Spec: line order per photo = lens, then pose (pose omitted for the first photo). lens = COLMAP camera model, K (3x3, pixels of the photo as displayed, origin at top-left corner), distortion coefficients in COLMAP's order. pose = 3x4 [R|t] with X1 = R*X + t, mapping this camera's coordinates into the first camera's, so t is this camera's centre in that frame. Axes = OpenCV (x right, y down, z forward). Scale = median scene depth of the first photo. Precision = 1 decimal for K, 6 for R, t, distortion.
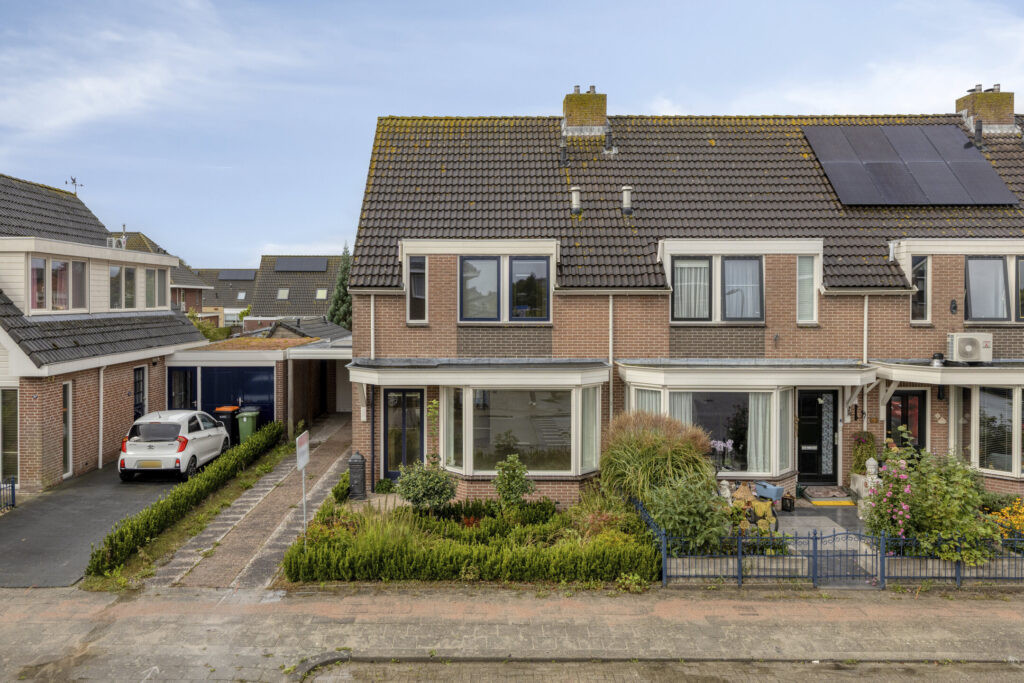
lens RADIAL K [[746.7, 0, 471.3], [0, 746.7, 309.2], [0, 0, 1]] dist [0.002132, 0.001317]
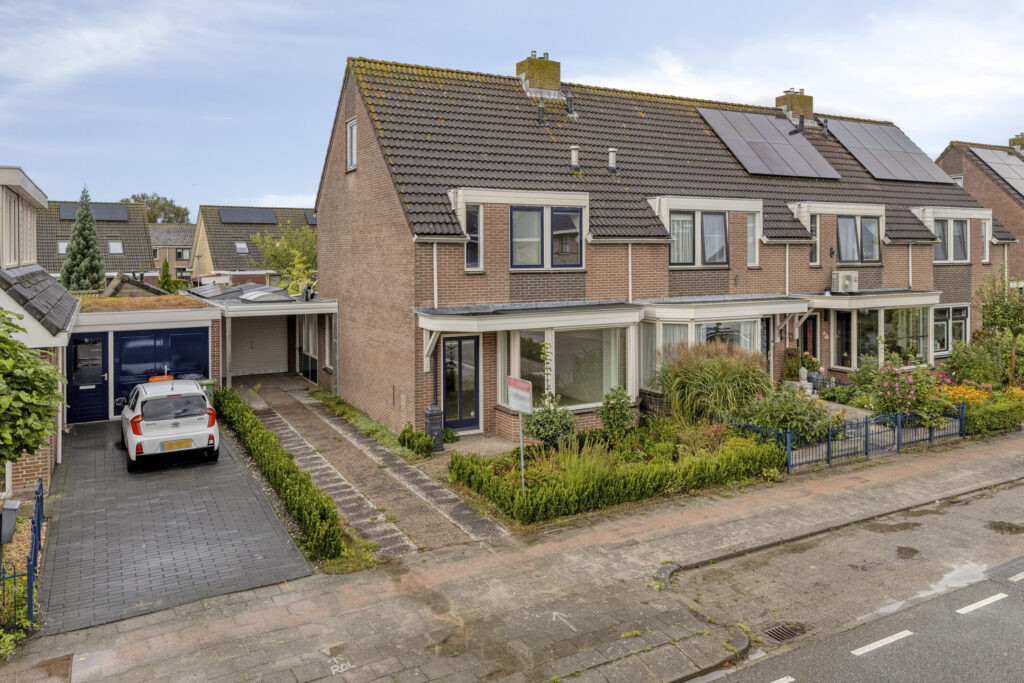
lens RADIAL K [[752.5, 0, 511.9], [0, 752.5, 258.9], [0, 0, 1]] dist [0.004104, -0.001247]
pose [[0.874815, -0.008436, 0.484384, -0.525376], [0.011259, 0.999932, -0.002919, 0.005786], [-0.484326, 0.008007, 0.874851, 0.081508]]
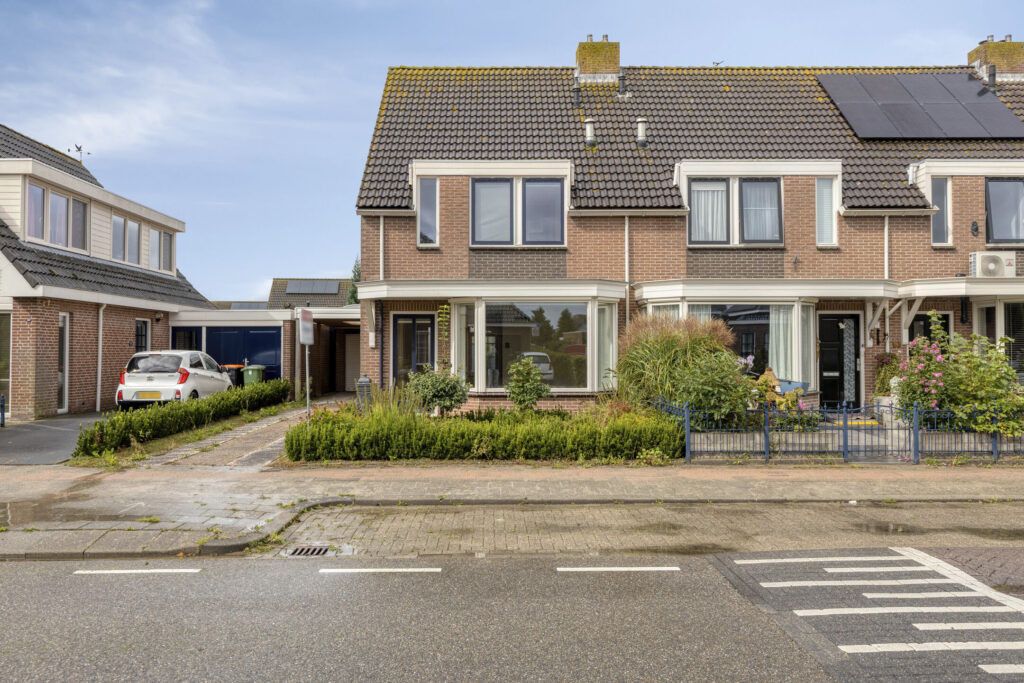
lens RADIAL K [[737.8, 0, 493.4], [0, 737.8, 335.3], [0, 0, 1]] dist [0.003104, -0.000803]
pose [[0.999897, -0.000577, 0.014328, -0.001005], [0.001050, 0.999453, -0.033052, 0.166888], [-0.014301, 0.033063, 0.999351, 0.043949]]
